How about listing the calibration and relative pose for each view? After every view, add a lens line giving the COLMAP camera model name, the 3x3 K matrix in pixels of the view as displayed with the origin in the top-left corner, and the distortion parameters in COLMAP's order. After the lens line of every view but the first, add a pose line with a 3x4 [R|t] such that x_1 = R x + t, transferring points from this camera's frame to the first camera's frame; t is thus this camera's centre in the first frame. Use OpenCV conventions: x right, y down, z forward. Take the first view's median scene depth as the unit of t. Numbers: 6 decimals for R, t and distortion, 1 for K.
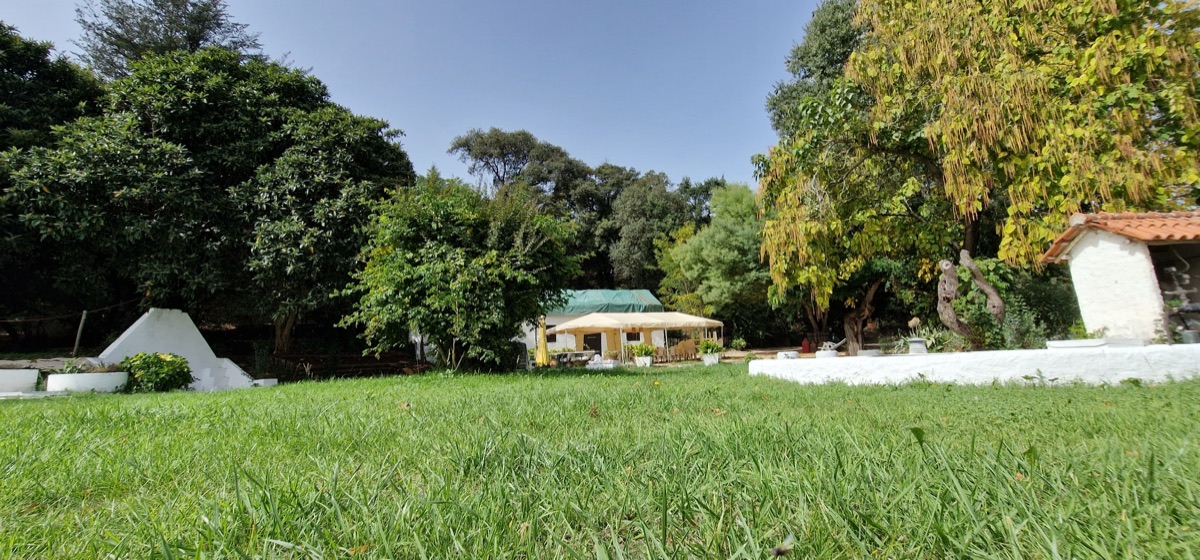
lens RADIAL K [[485.7, 0, 600.0], [0, 485.7, 280.0], [0, 0, 1]] dist [-0.001439, 0.000734]
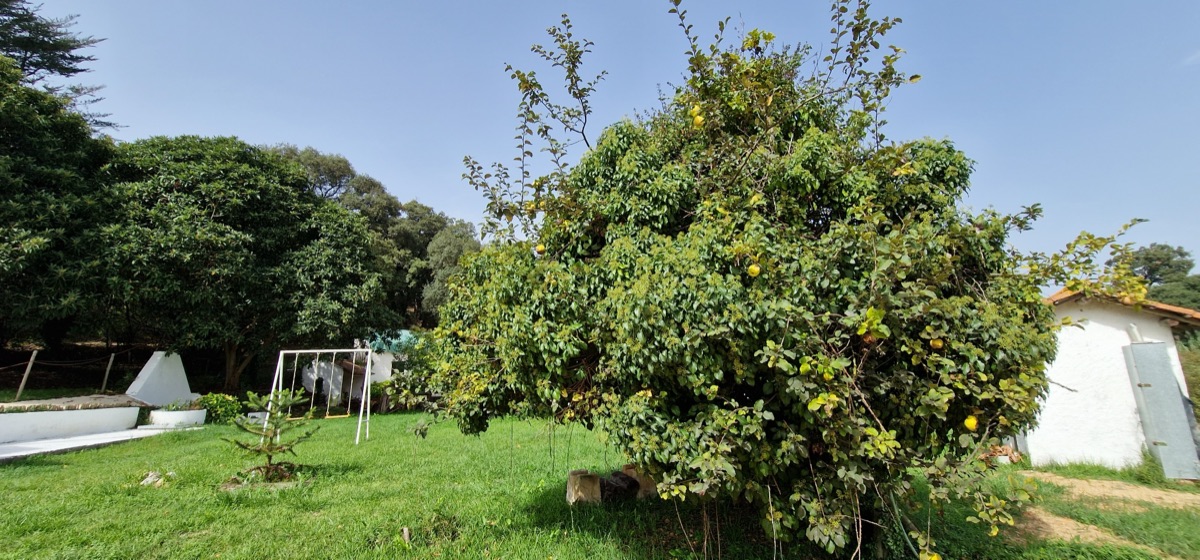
lens RADIAL K [[485.7, 0, 600.0], [0, 485.7, 280.0], [0, 0, 1]] dist [-0.001439, 0.000734]
pose [[0.861530, 0.140143, 0.487982, -0.629698], [-0.116932, 0.990080, -0.077897, -0.154572], [-0.494058, 0.010050, 0.869371, -0.577989]]
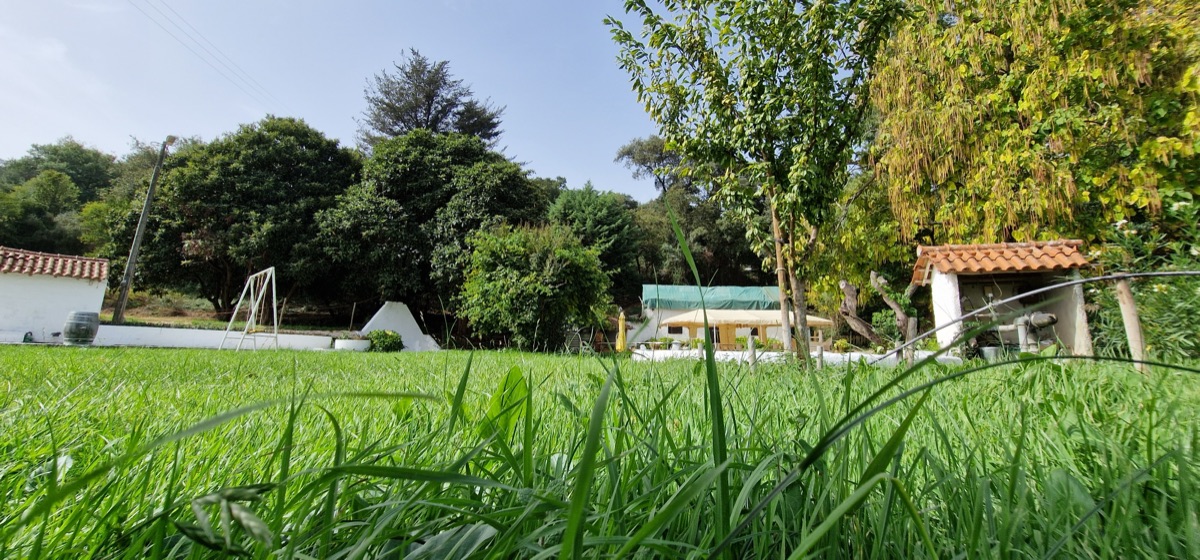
lens RADIAL K [[485.7, 0, 600.0], [0, 485.7, 280.0], [0, 0, 1]] dist [-0.001439, 0.000734]
pose [[0.922858, 0.001352, -0.385138, 0.351438], [0.006280, 0.999808, 0.018558, -0.039619], [0.385089, -0.019545, 0.922672, -0.205152]]
